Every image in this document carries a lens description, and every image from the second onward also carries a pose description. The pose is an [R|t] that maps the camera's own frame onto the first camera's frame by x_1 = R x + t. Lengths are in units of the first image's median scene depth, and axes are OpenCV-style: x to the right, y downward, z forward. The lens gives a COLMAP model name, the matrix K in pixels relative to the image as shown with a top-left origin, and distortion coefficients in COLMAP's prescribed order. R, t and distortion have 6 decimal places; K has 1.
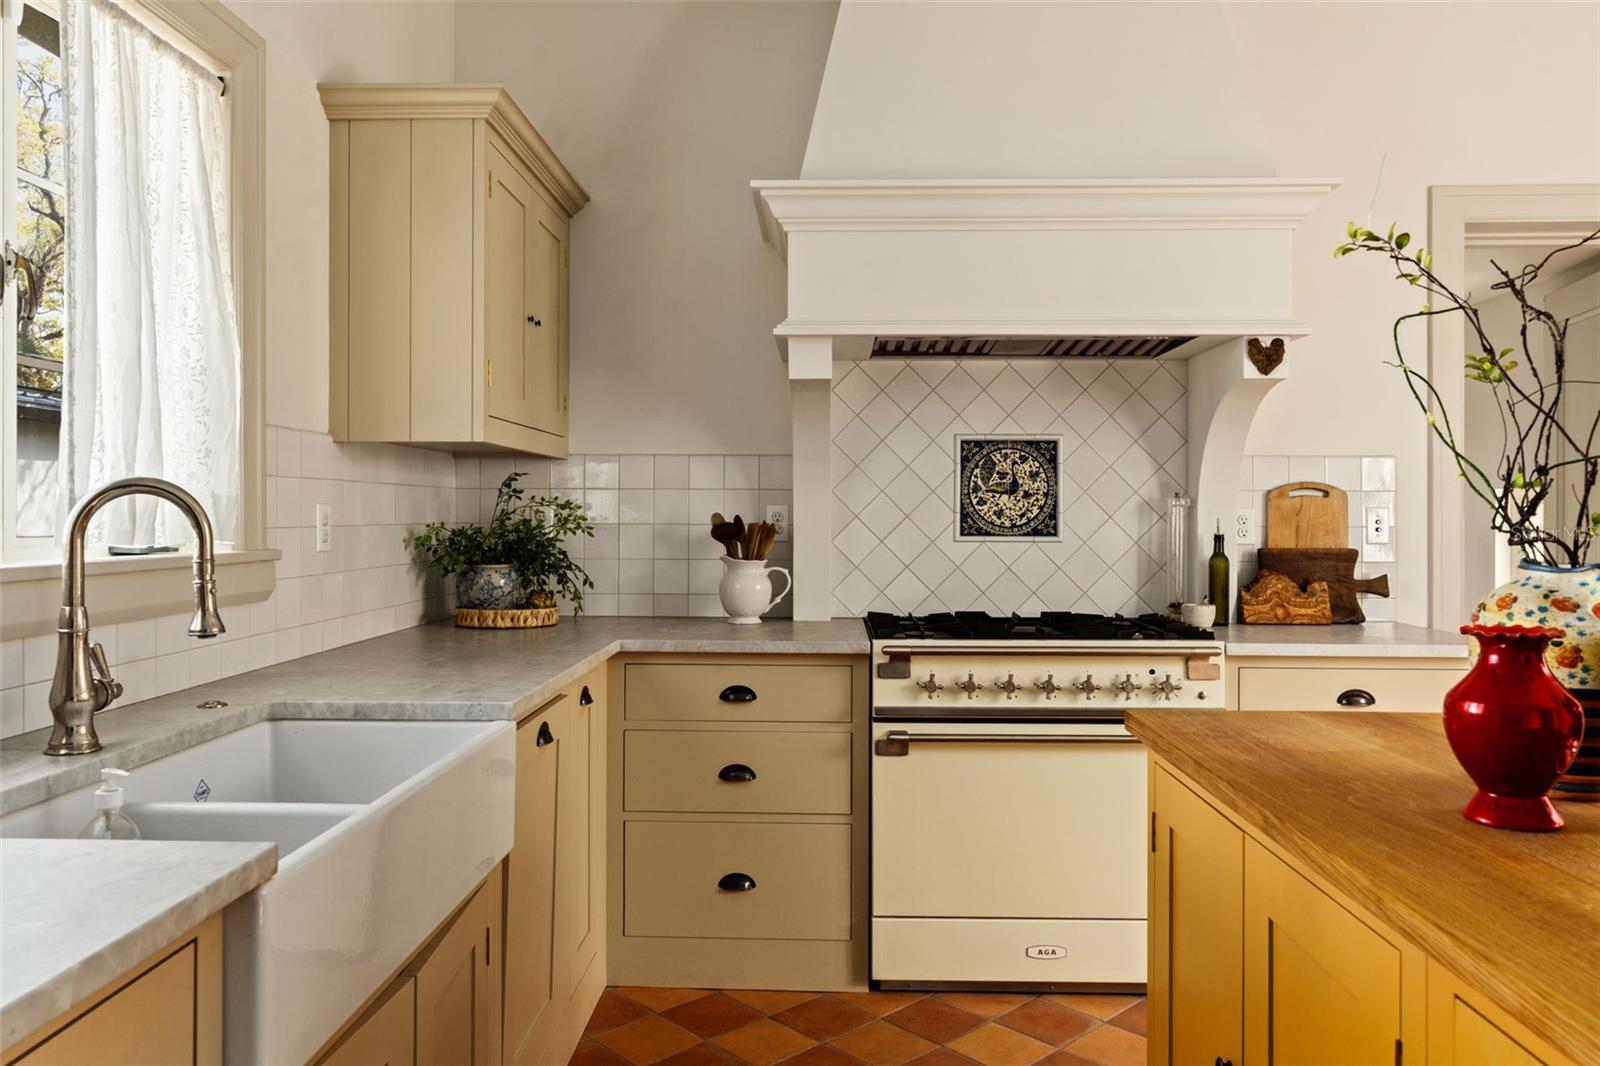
lens RADIAL K [[1164.5, 0, 800.0], [0, 1164.5, 533.0], [0, 0, 1]] dist [-0.007624, -0.003638]
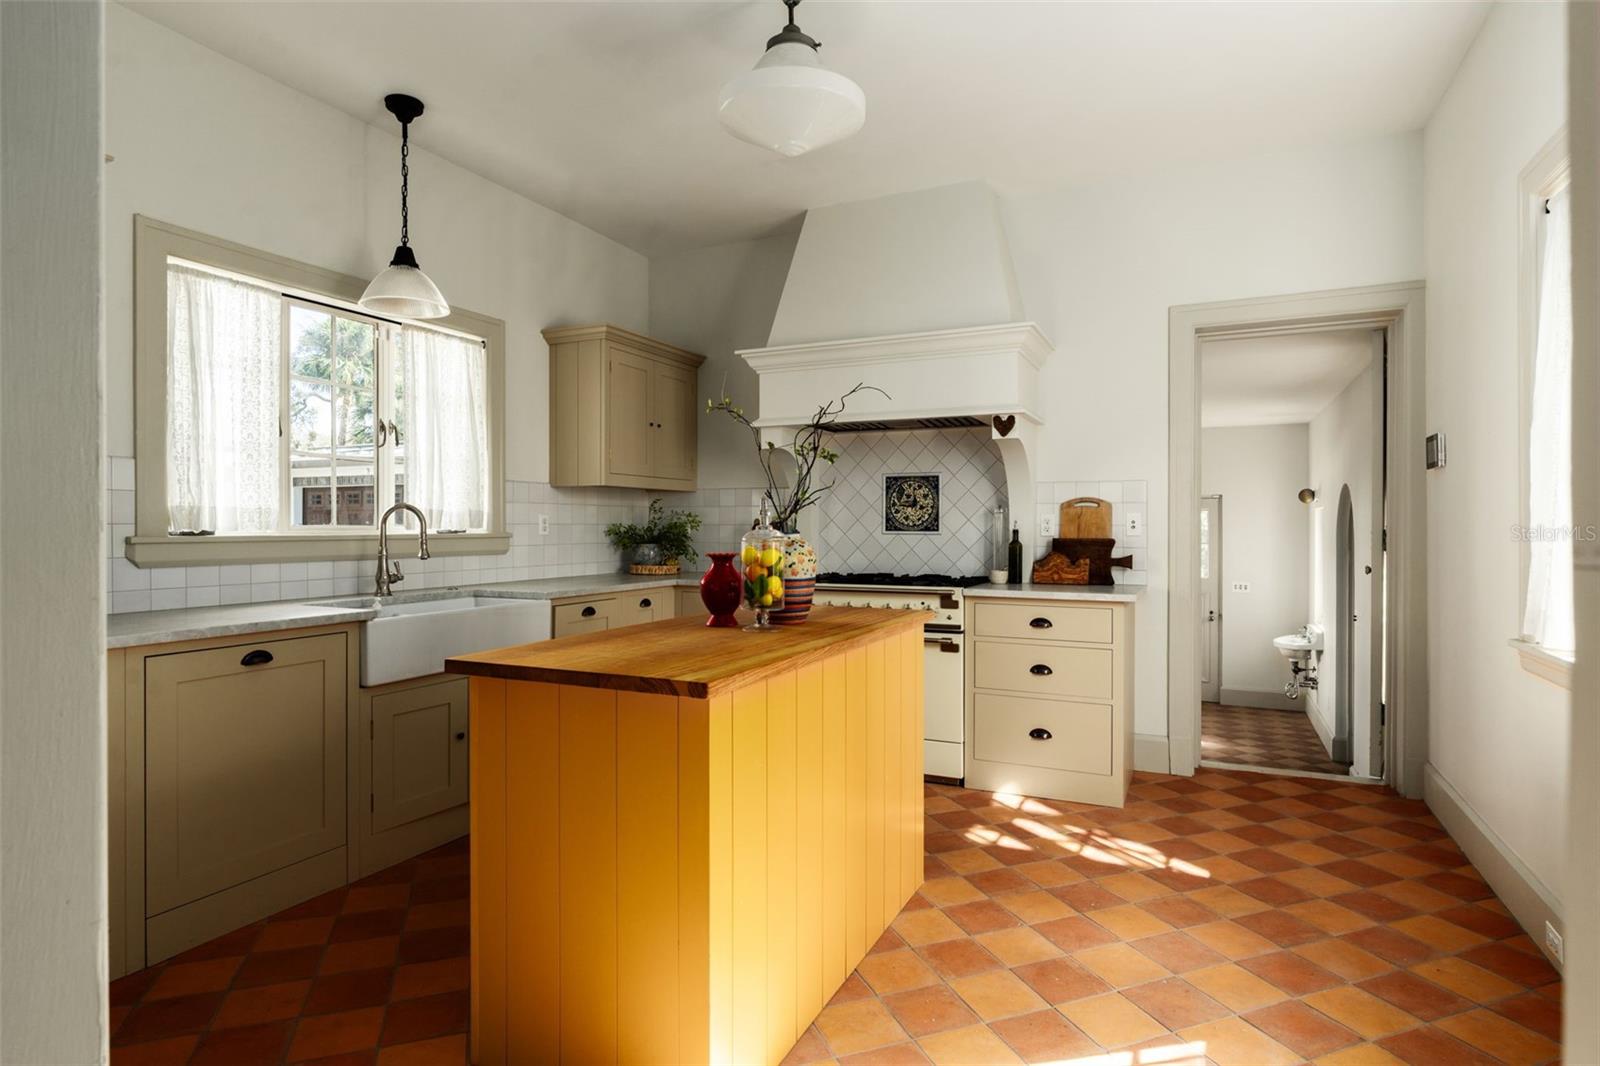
lens RADIAL K [[877.2, 0, 800.0], [0, 877.2, 533.0], [0, 0, 1]] dist [-0.000585, -0.000267]
pose [[0.913937, 0.001666, -0.405852, 0.574822], [-0.005832, 0.999942, -0.009029, 0.019055], [0.405814, 0.010619, 0.913894, -0.281738]]
